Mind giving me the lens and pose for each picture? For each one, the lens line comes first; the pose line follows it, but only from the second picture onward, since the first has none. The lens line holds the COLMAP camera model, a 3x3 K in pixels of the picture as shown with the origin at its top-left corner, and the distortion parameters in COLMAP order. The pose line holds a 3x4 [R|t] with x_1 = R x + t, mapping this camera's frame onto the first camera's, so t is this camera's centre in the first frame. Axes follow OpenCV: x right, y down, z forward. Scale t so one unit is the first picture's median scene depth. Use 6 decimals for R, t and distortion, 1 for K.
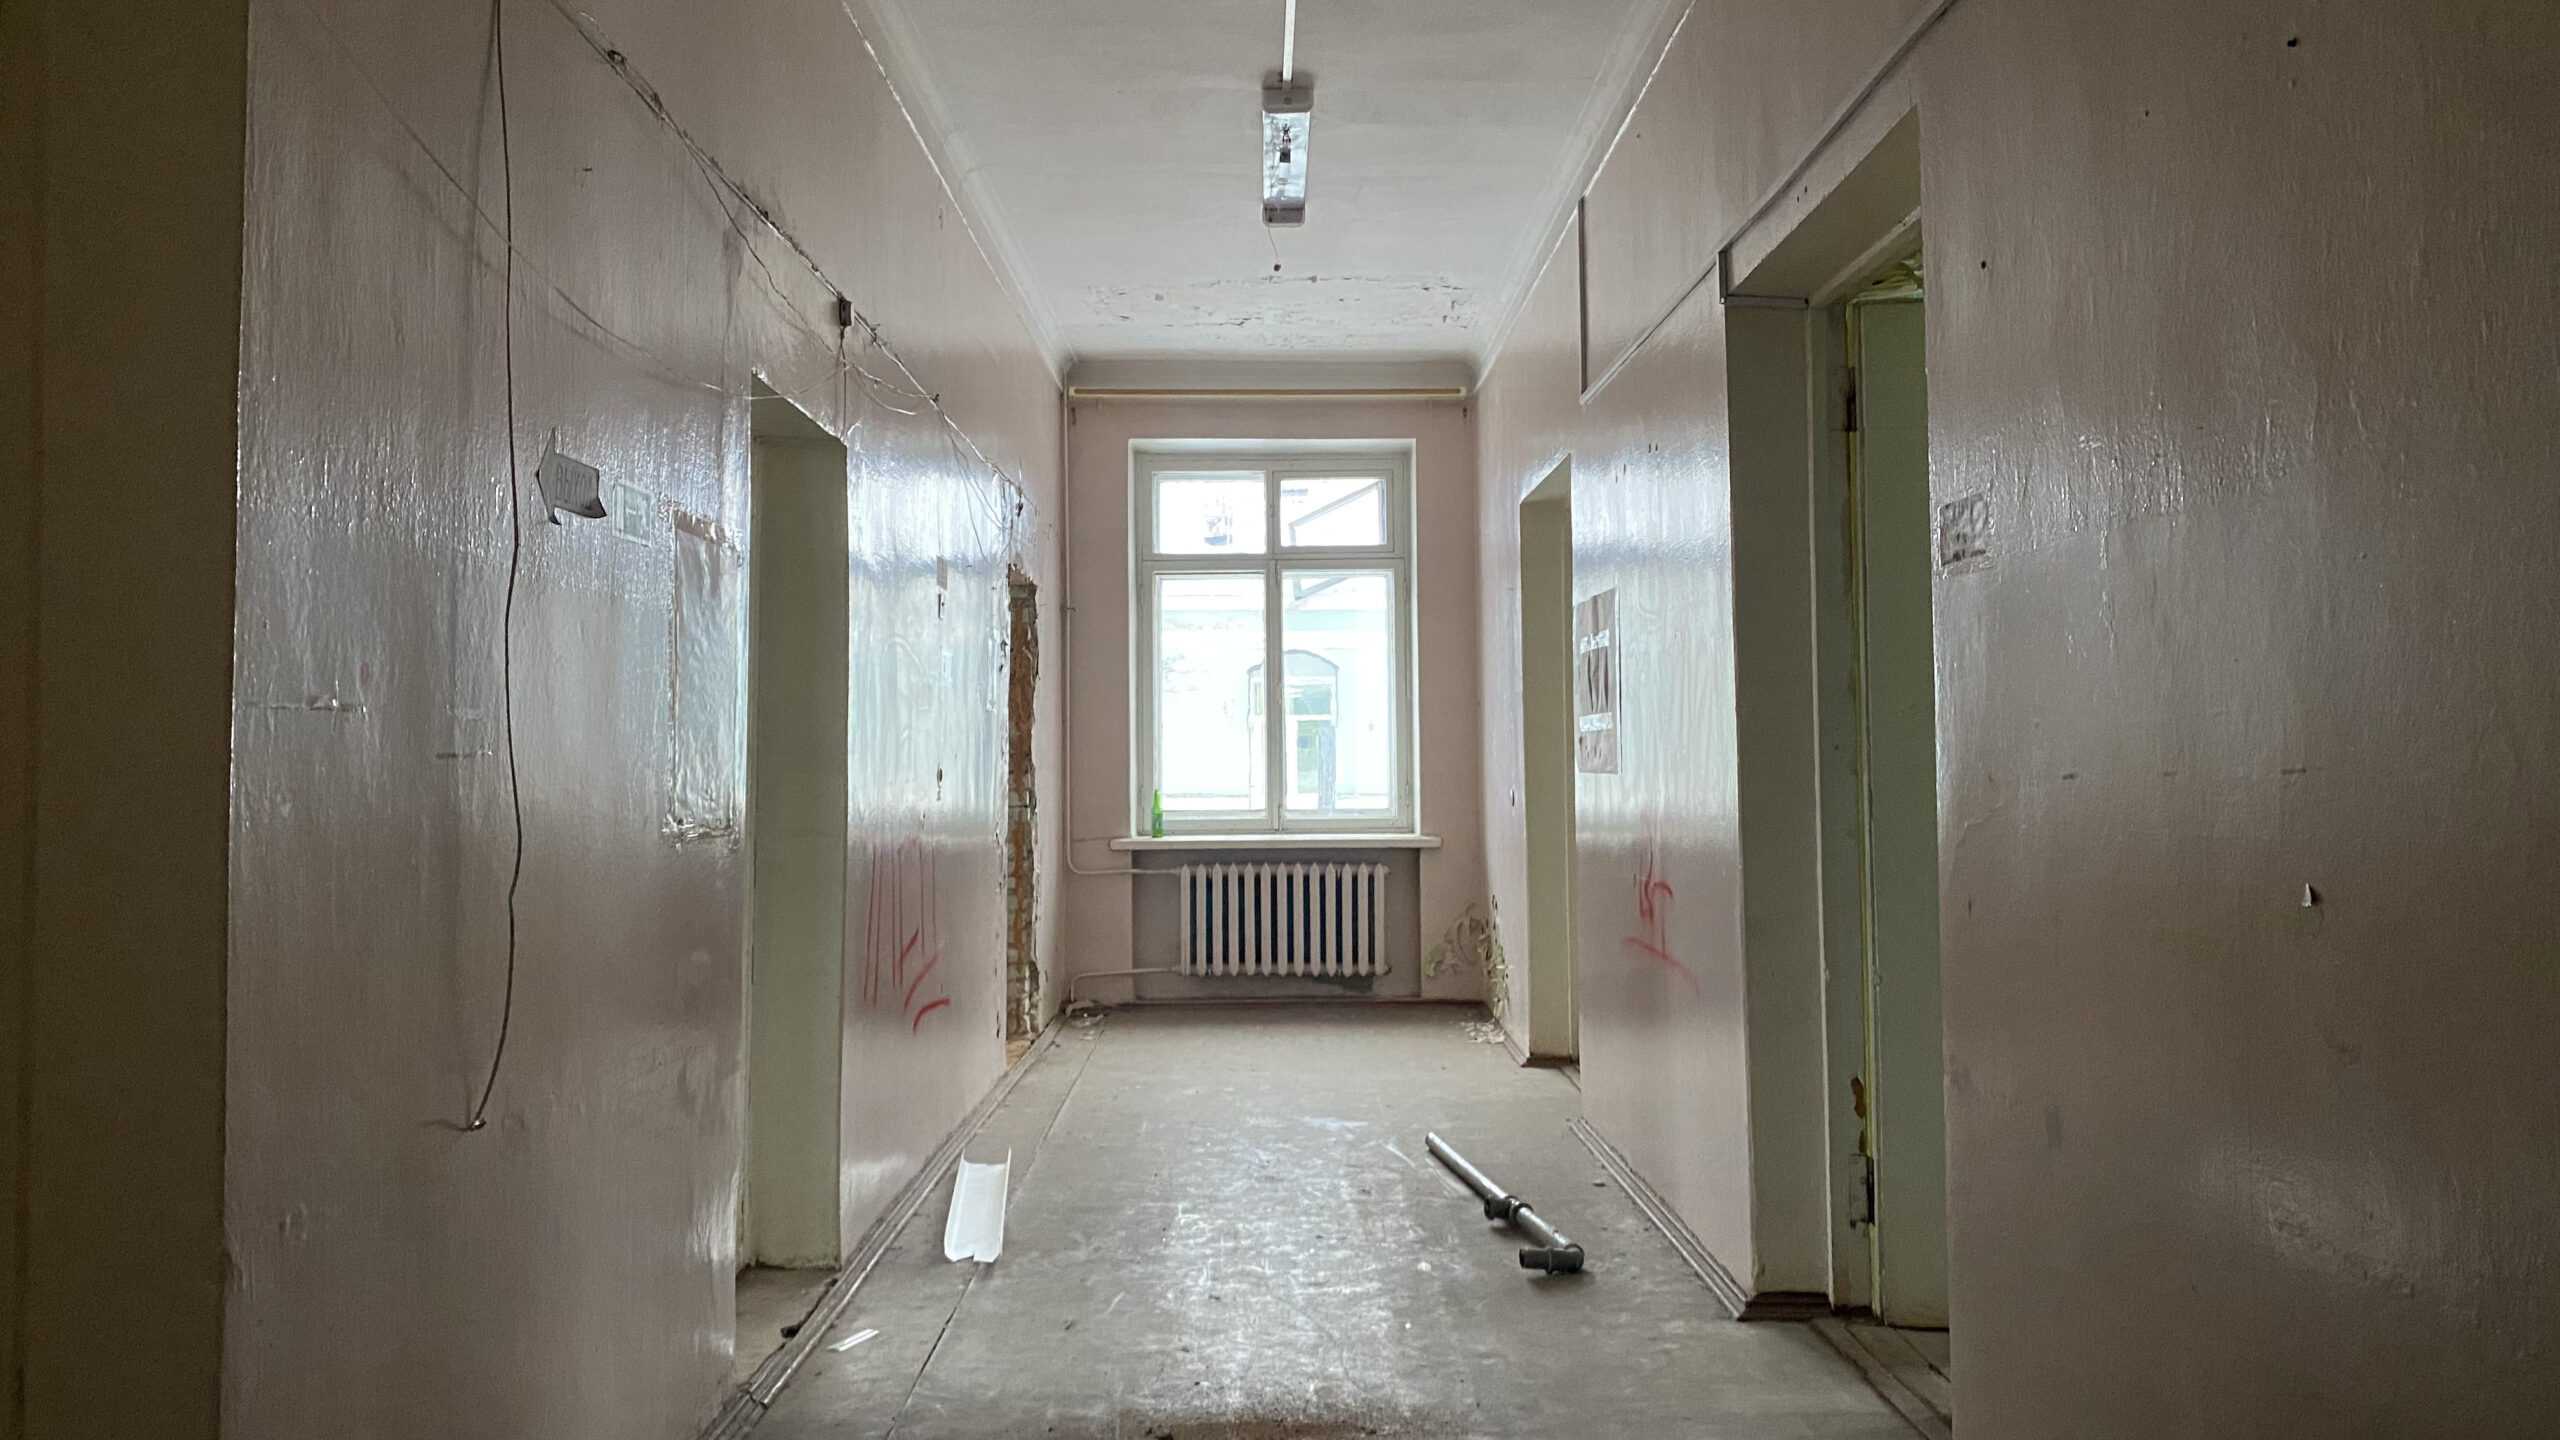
lens RADIAL K [[1945.4, 0, 1285.6], [0, 1945.4, 715.9], [0, 0, 1]] dist [0.035662, -0.041566]
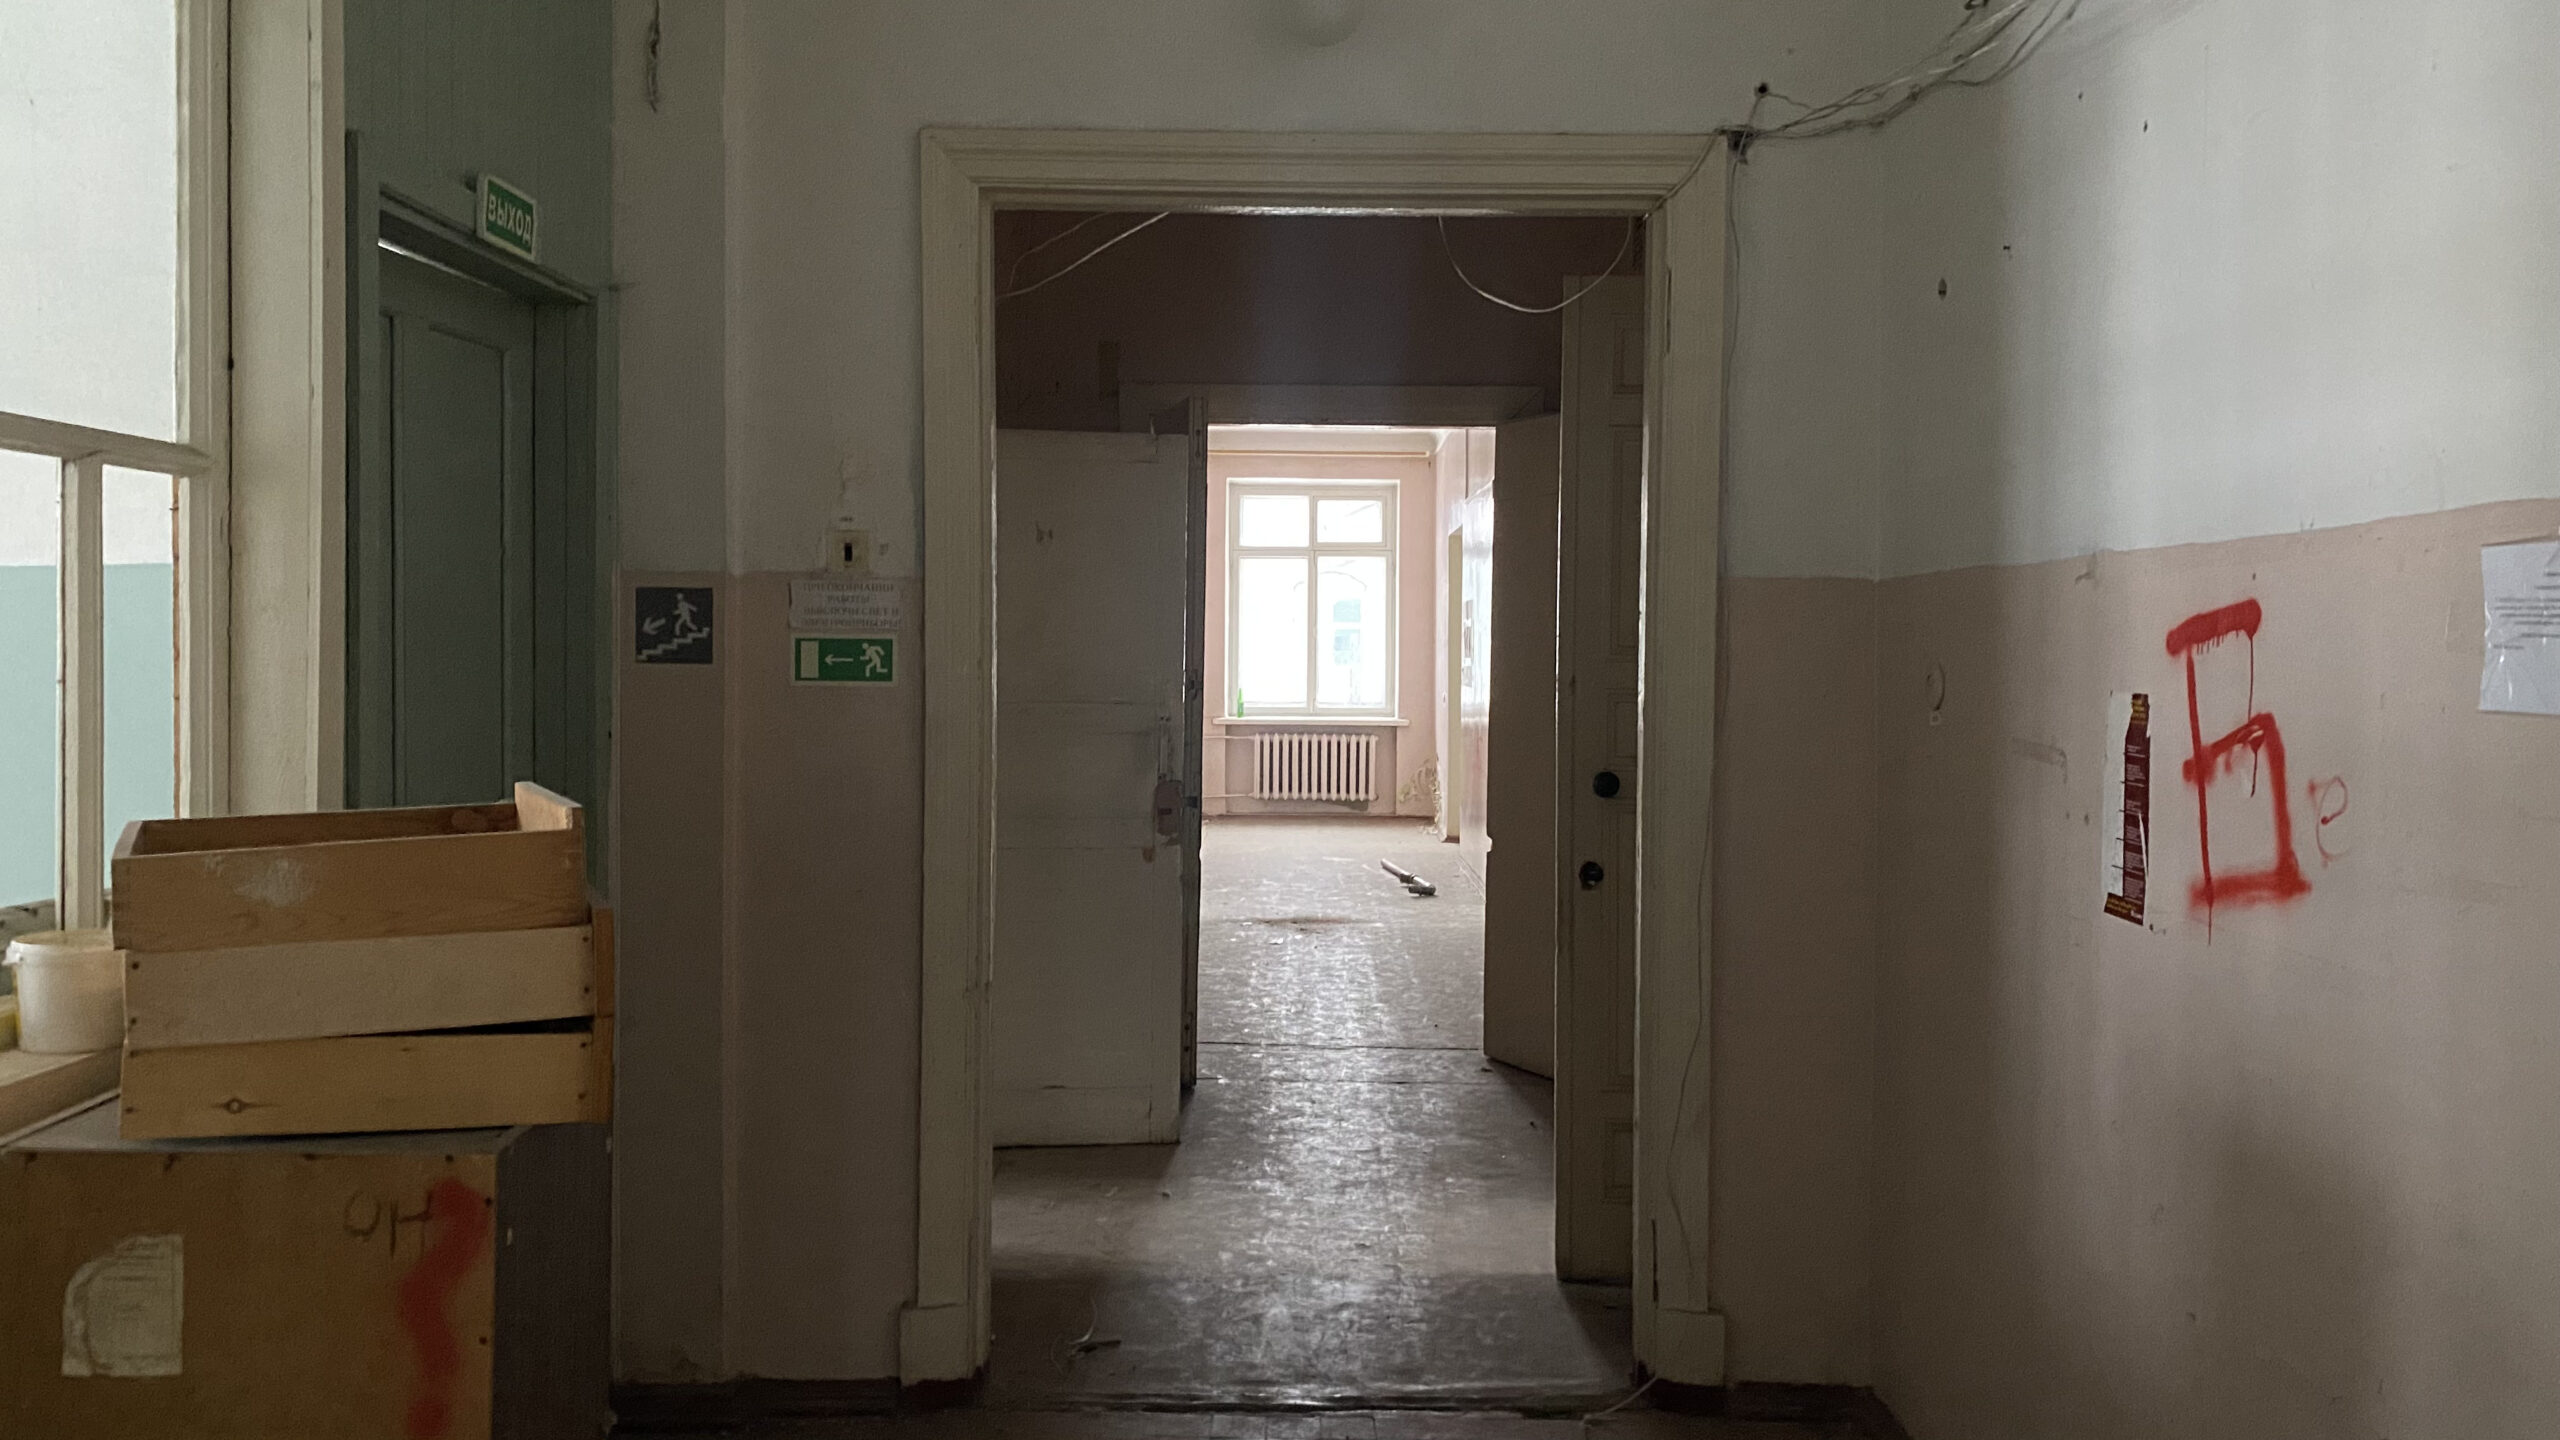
lens RADIAL K [[1945.4, 0, 1281.2], [0, 1945.4, 719.3], [0, 0, 1]] dist [0.035662, -0.041566]
pose [[0.999575, 0.017283, -0.023466, 0.008300], [-0.016001, 0.998427, 0.053730, -0.026619], [0.024358, -0.053331, 0.998280, -0.679109]]
